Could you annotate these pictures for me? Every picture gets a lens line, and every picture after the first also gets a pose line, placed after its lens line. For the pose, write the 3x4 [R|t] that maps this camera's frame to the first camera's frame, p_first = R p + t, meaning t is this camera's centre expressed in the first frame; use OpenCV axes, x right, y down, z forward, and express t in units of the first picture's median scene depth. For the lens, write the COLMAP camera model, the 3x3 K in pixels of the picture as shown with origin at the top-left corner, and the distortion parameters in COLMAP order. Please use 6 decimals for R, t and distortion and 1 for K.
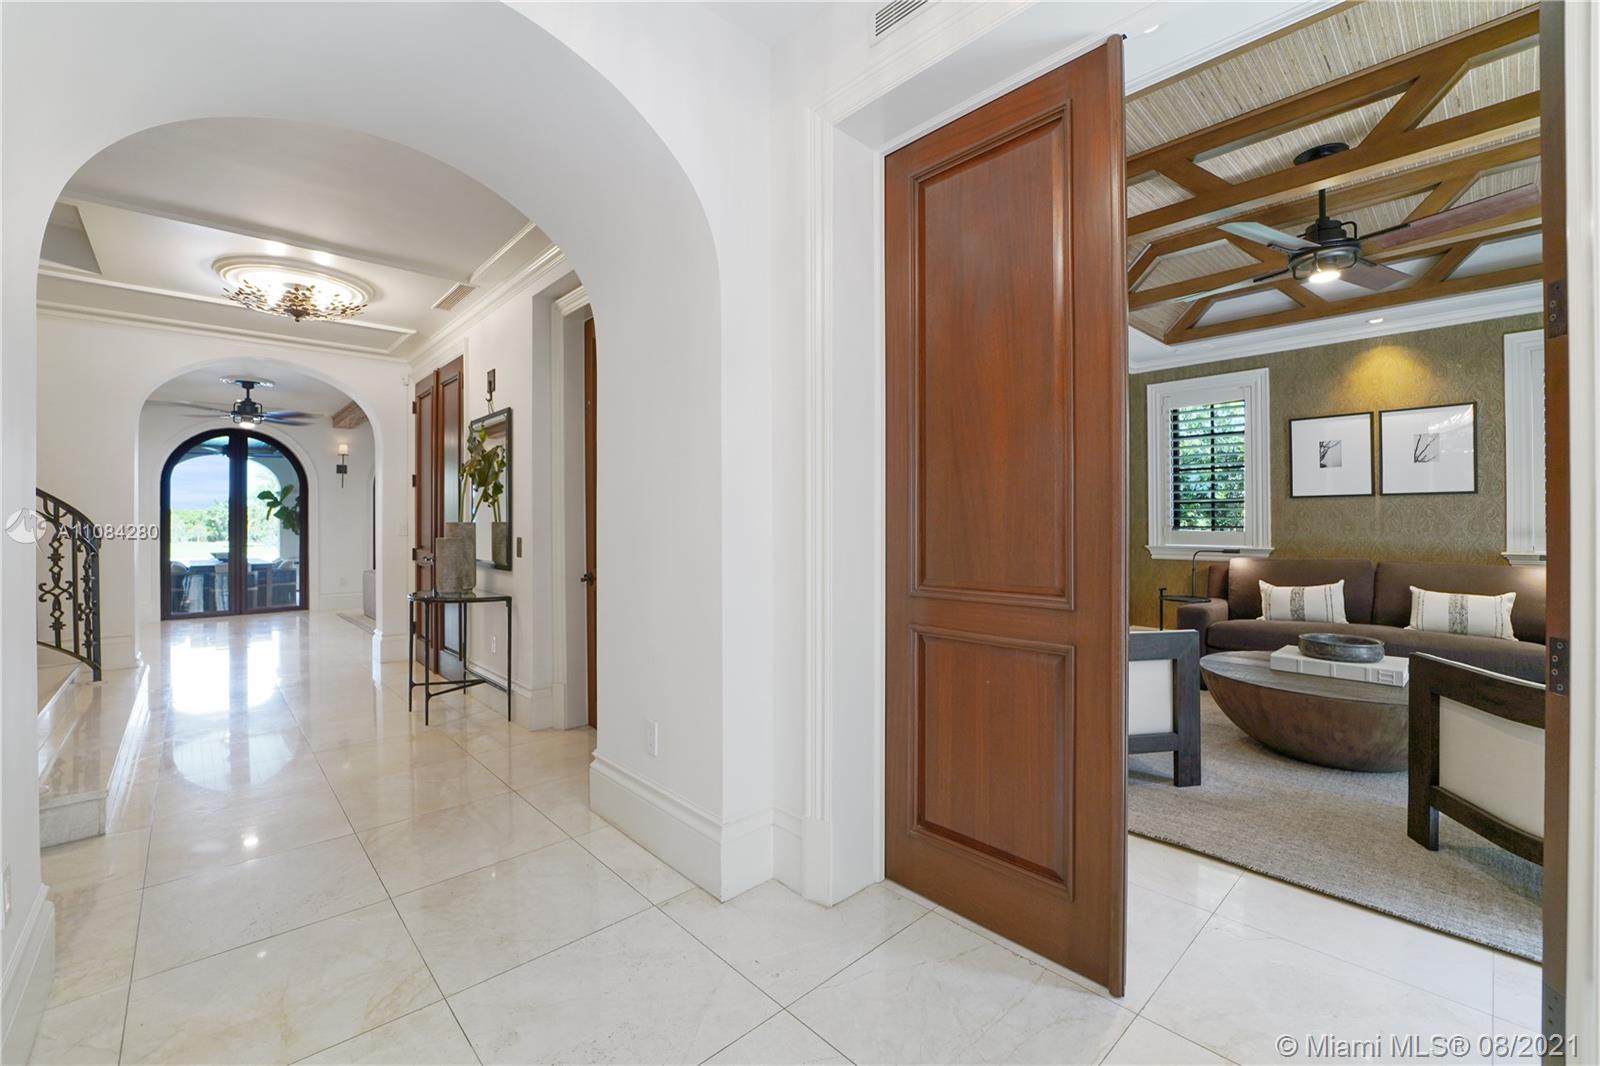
lens RADIAL K [[657.8, 0, 796.9], [0, 657.8, 523.2], [0, 0, 1]] dist [-0.023540, -0.000342]
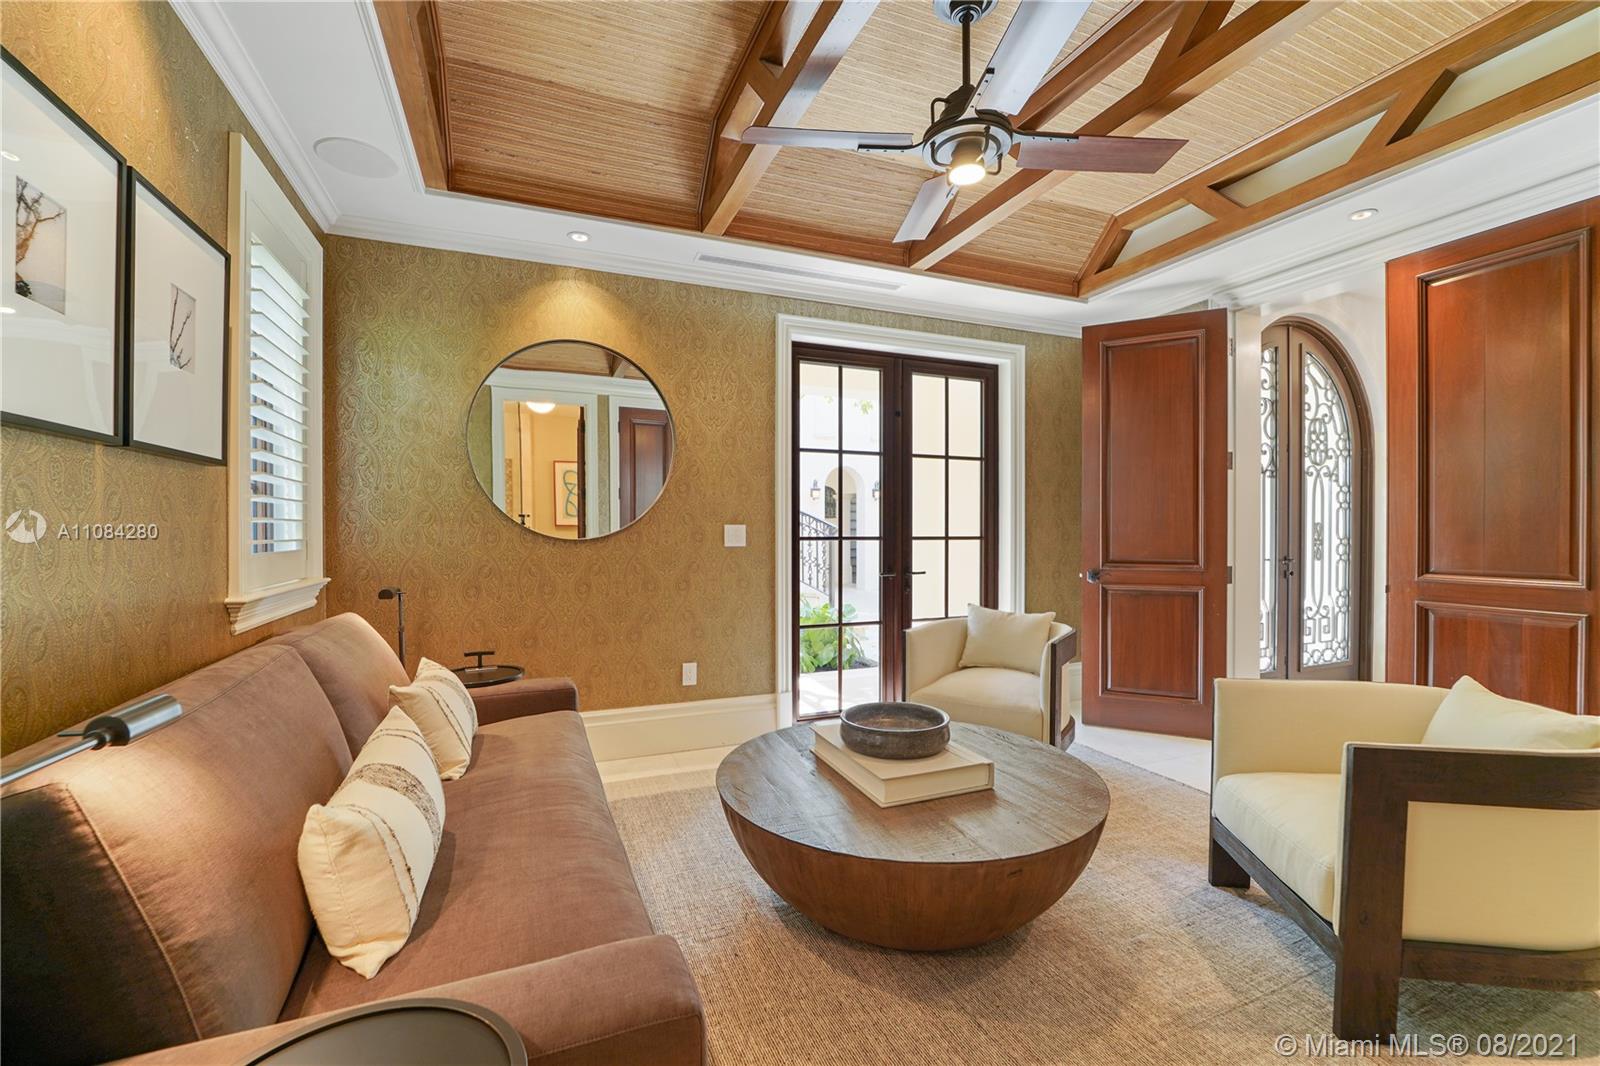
lens RADIAL K [[679.6, 0, 800.0], [0, 679.6, 533.0], [0, 0, 1]] dist [-0.000346, -0.000064]
pose [[-0.934508, 0.000907, 0.355942, 0.497917], [0.002063, 0.999994, 0.002867, -0.000287], [-0.355937, 0.003414, -0.934504, 1.200608]]
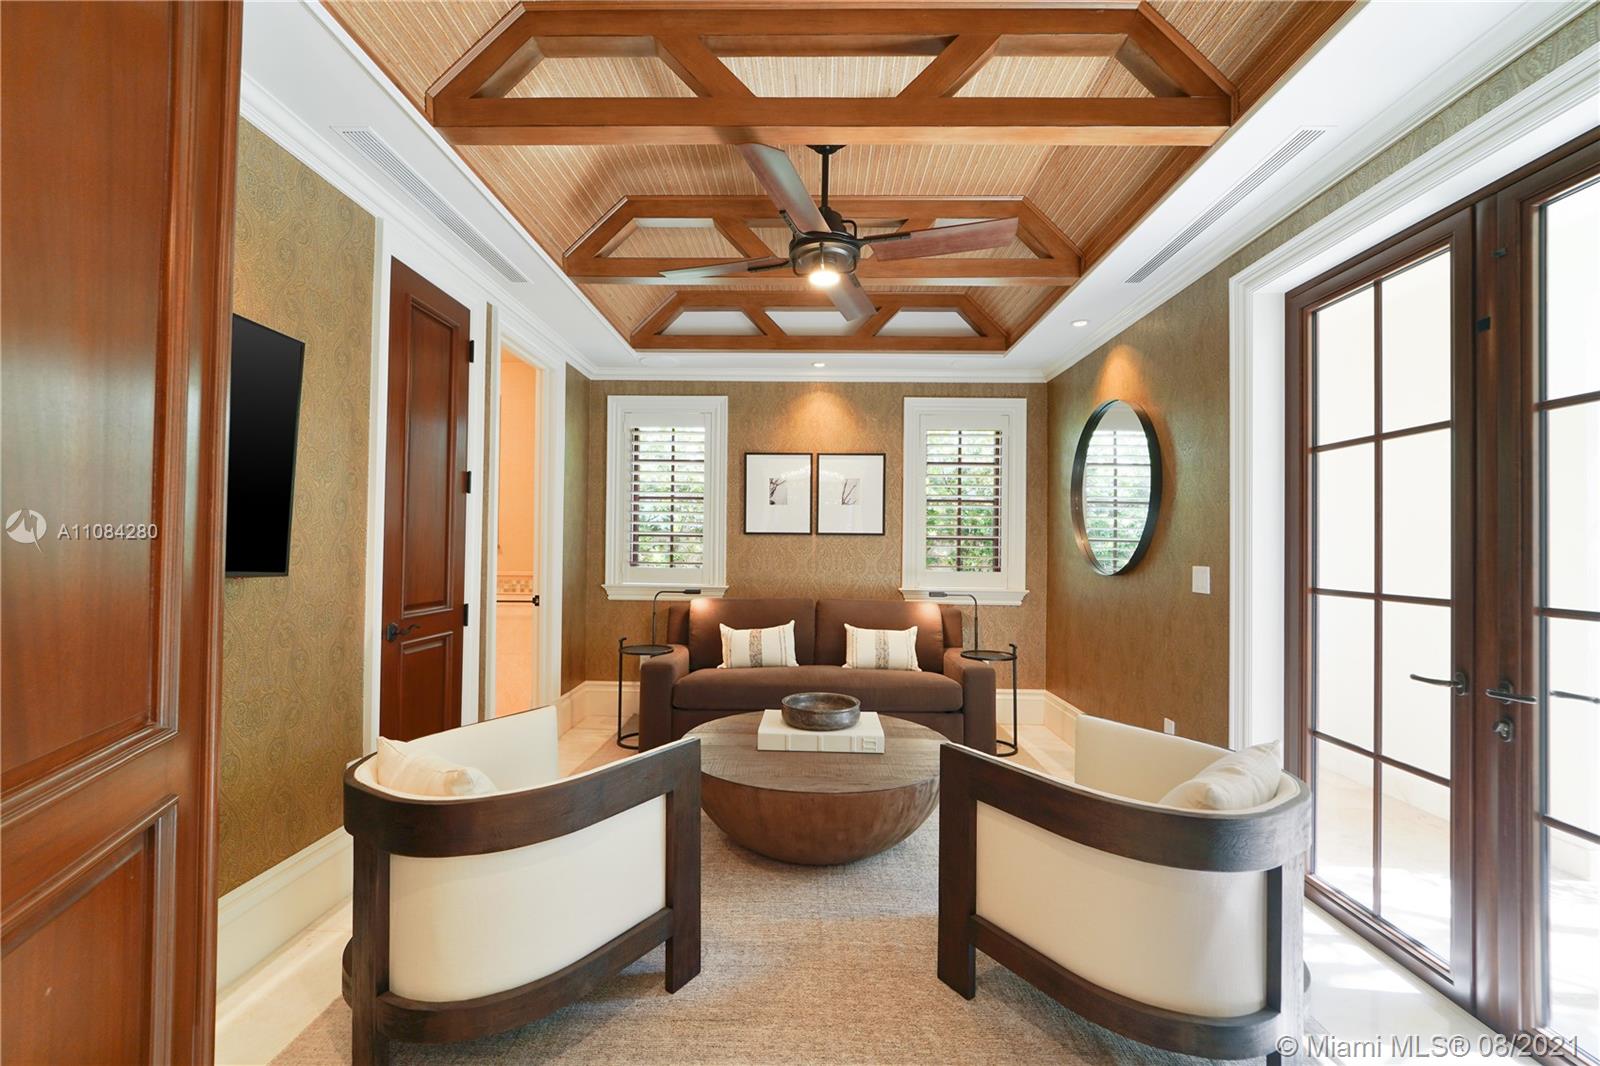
lens RADIAL K [[654.2, 0, 793.8], [0, 654.2, 538.7], [0, 0, 1]] dist [-0.000440, -0.000101]
pose [[0.697151, 0.022877, 0.716560, 0.127522], [-0.014918, 0.999737, -0.017403, -0.017624], [-0.716770, 0.001443, 0.697309, 0.296151]]
